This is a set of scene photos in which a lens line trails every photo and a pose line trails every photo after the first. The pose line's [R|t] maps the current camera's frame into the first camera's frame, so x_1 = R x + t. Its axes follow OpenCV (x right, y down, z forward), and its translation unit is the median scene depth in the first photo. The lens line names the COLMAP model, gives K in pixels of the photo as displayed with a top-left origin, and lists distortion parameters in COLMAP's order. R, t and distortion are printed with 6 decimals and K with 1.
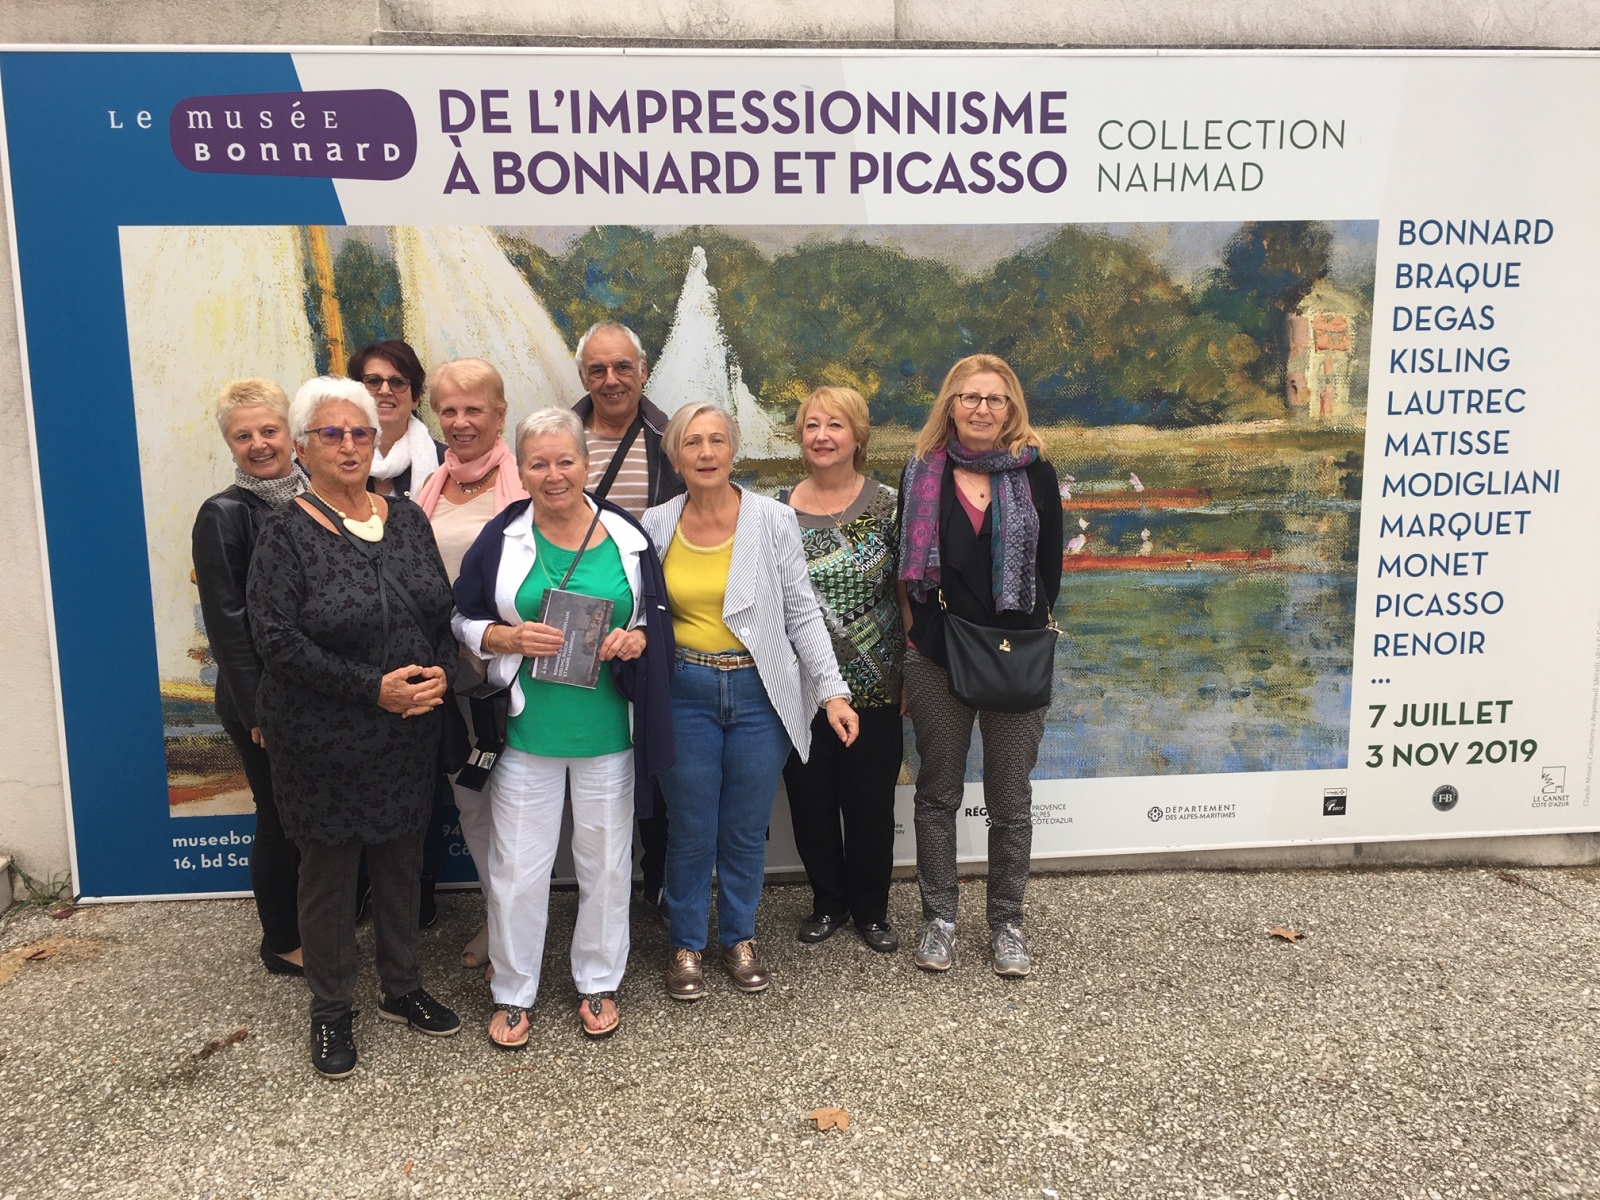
lens RADIAL K [[1373.8, 0, 793.6], [0, 1373.8, 594.0], [0, 0, 1]] dist [0.060797, -0.090638]
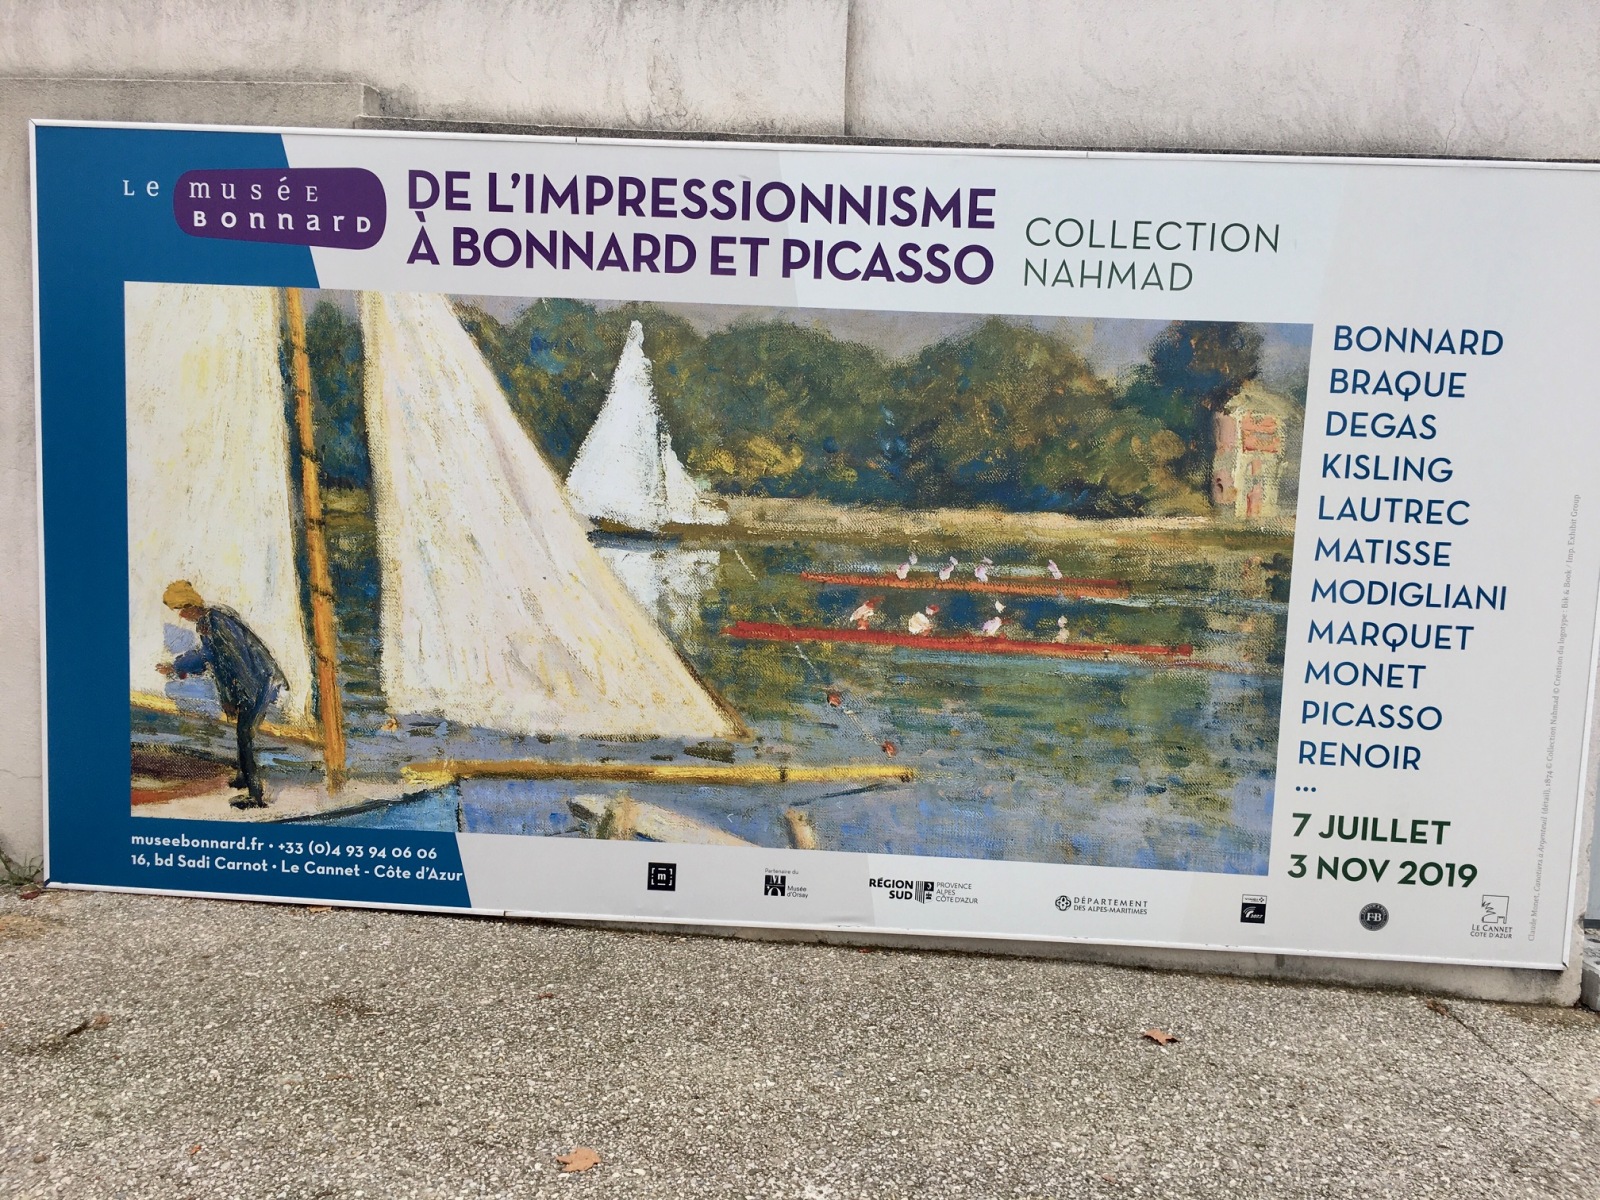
lens RADIAL K [[1373.8, 0, 810.1], [0, 1373.8, 593.8], [0, 0, 1]] dist [0.060797, -0.090638]
pose [[0.988689, 0.068585, -0.133382, 0.214101], [-0.075315, 0.996095, -0.046077, -0.003483], [0.129701, 0.055602, 0.989993, -0.022676]]
